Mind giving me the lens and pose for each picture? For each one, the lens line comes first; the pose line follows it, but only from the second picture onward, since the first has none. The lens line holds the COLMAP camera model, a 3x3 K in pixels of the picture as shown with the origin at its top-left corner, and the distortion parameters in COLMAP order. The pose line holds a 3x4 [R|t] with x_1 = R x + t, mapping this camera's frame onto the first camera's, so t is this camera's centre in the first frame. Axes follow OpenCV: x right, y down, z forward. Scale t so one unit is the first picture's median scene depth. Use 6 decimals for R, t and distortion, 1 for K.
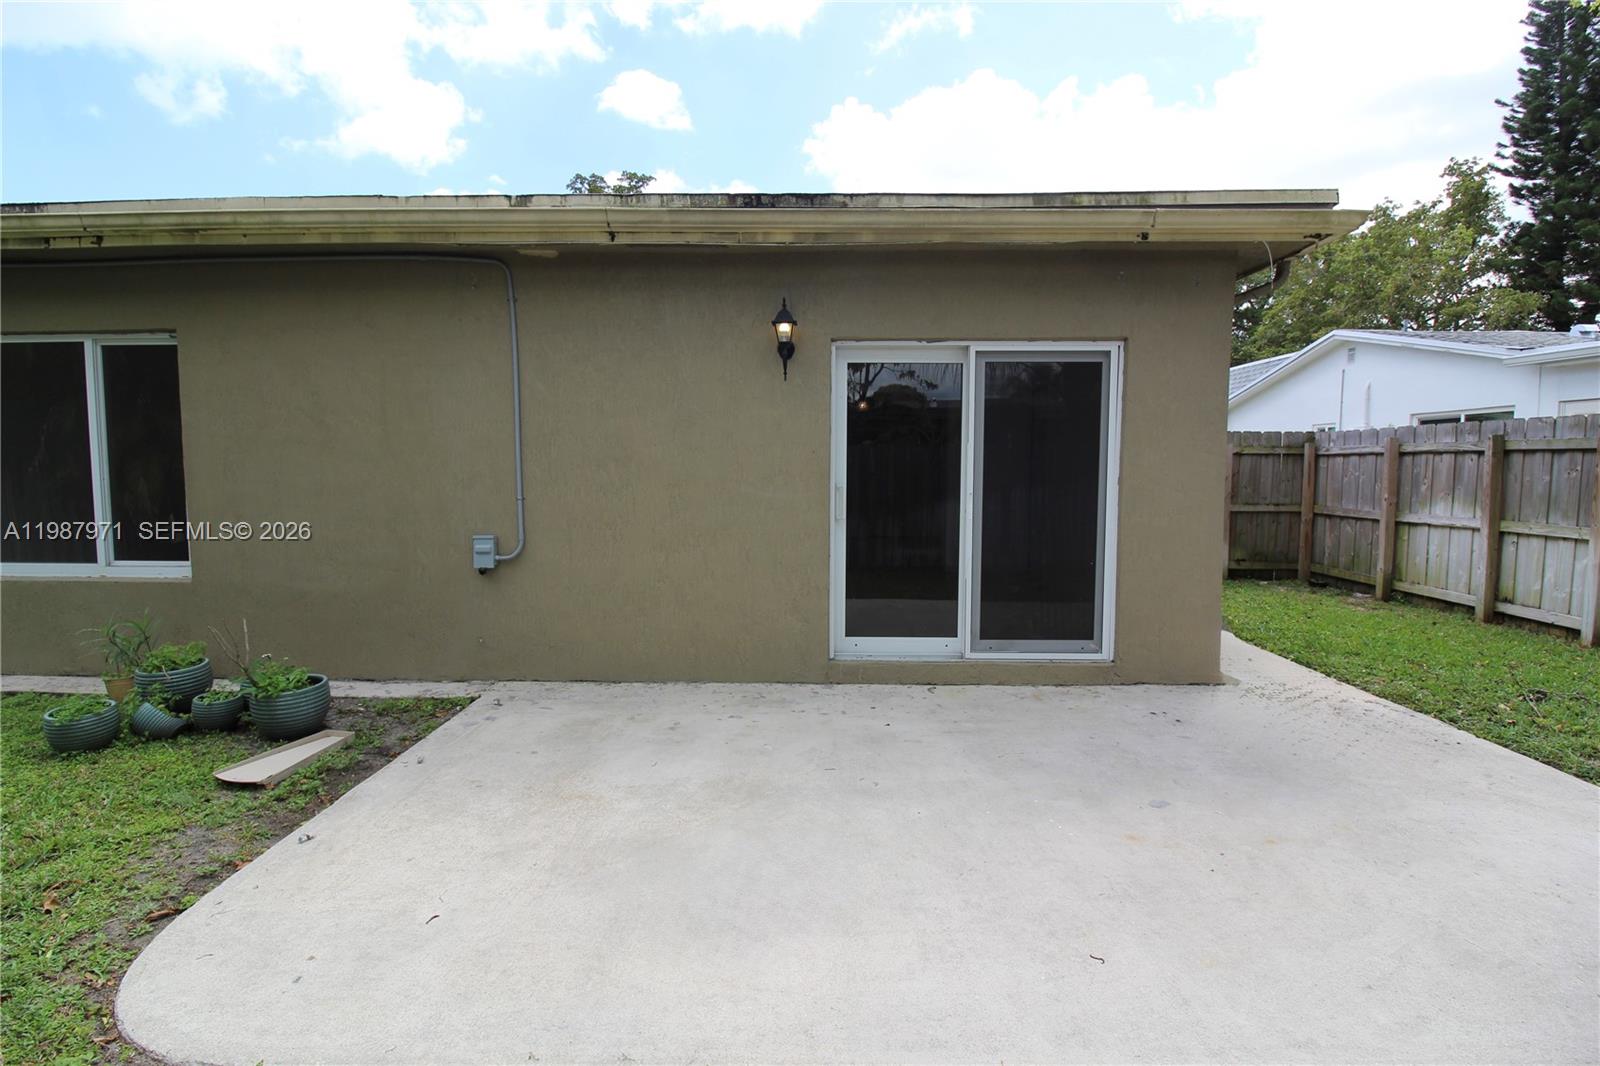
lens RADIAL K [[741.9, 0, 803.5], [0, 741.9, 528.6], [0, 0, 1]] dist [-0.007481, -0.006344]
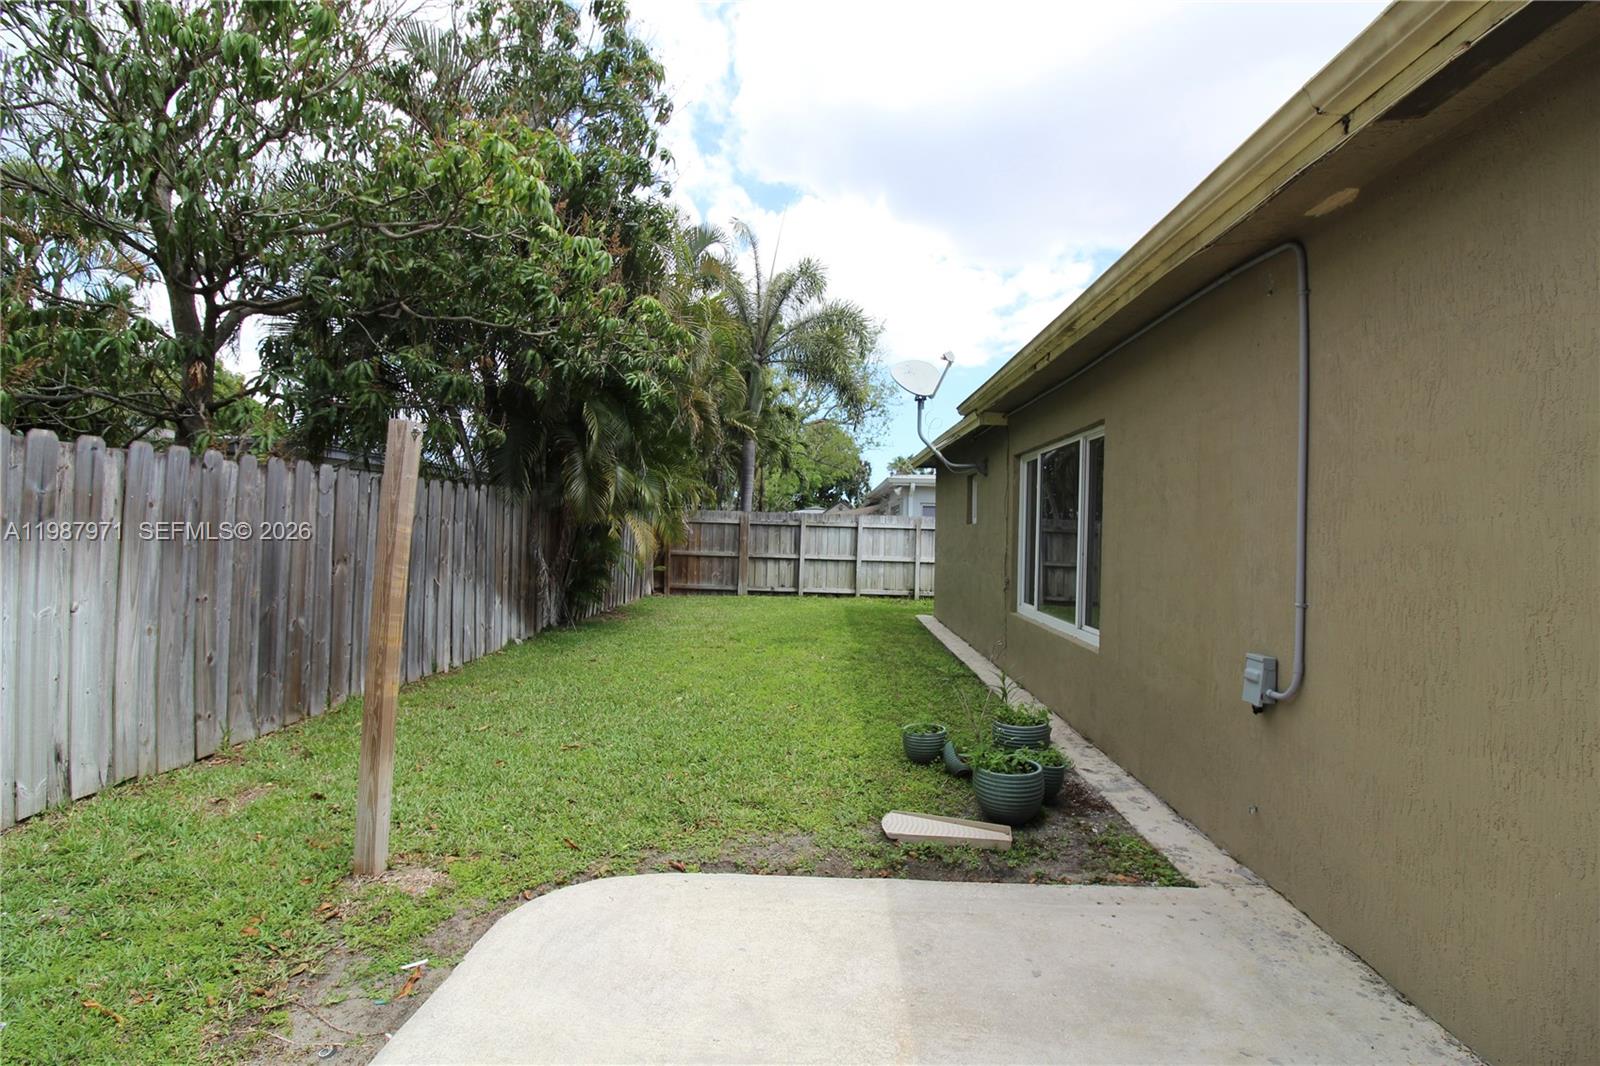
lens RADIAL K [[741.9, 0, 804.9], [0, 741.9, 524.8], [0, 0, 1]] dist [-0.007481, -0.006344]
pose [[-0.017349, -0.009675, -0.999803, 0.254276], [-0.113756, 0.993479, -0.007640, -0.058147], [0.993357, 0.113601, -0.018336, 0.618455]]
